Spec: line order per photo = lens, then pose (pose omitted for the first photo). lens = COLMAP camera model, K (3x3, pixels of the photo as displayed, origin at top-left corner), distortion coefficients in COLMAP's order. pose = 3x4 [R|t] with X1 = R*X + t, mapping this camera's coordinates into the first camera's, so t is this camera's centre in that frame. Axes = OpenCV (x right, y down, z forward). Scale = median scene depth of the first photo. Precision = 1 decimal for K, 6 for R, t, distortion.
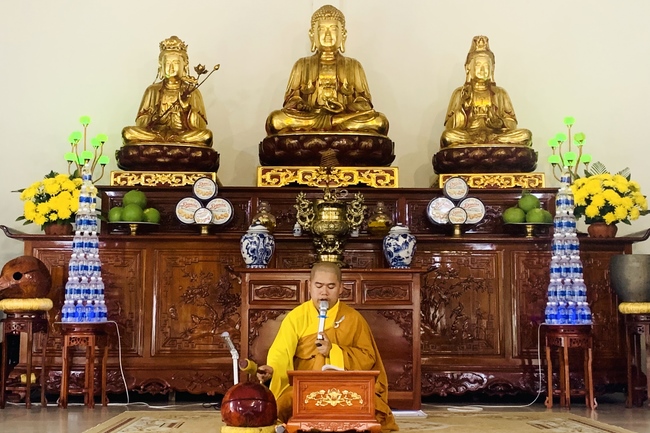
lens RADIAL K [[1091.5, 0, 306.7], [0, 1091.5, 217.3], [0, 0, 1]] dist [0.153512, -0.141060]
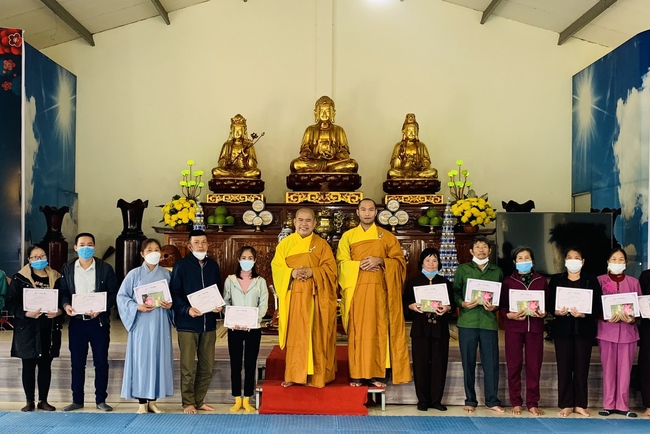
lens RADIAL K [[841.1, 0, 286.4], [0, 841.1, 245.0], [0, 0, 1]] dist [0.147865, -0.019304]
pose [[0.999493, 0.002208, -0.031757, 0.001060], [0.001109, 0.994570, 0.104061, -0.104424], [0.031814, -0.104044, 0.994064, -0.418209]]
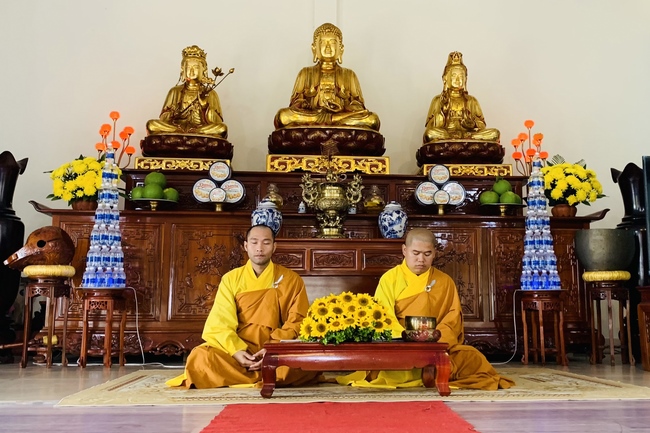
lens RADIAL K [[789.6, 0, 359.3], [0, 789.6, 196.5], [0, 0, 1]] dist [0.185276, -0.609036]
pose [[0.996969, 0.010702, 0.077060, -0.012044], [-0.007073, 0.998860, -0.047215, 0.035704], [-0.077478, 0.046527, 0.995908, 0.168332]]
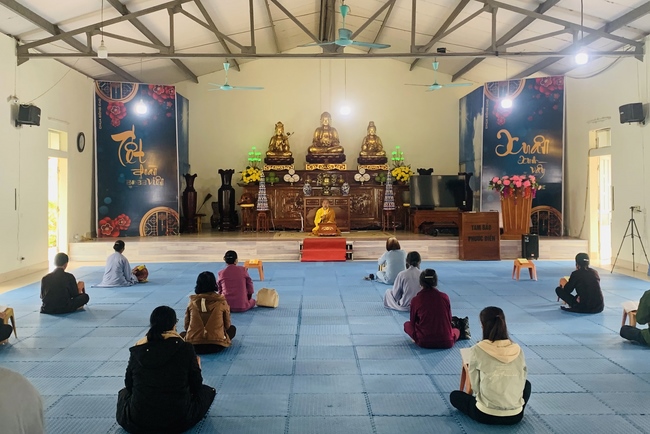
lens RADIAL K [[768.9, 0, 324.6], [0, 768.9, 201.6], [0, 0, 1]] dist [0.144409, -0.022284]
pose [[0.999827, -0.007718, 0.016907, -0.027818], [0.005679, 0.993056, 0.117502, -0.214414], [-0.017696, -0.117385, 0.992929, -1.443134]]
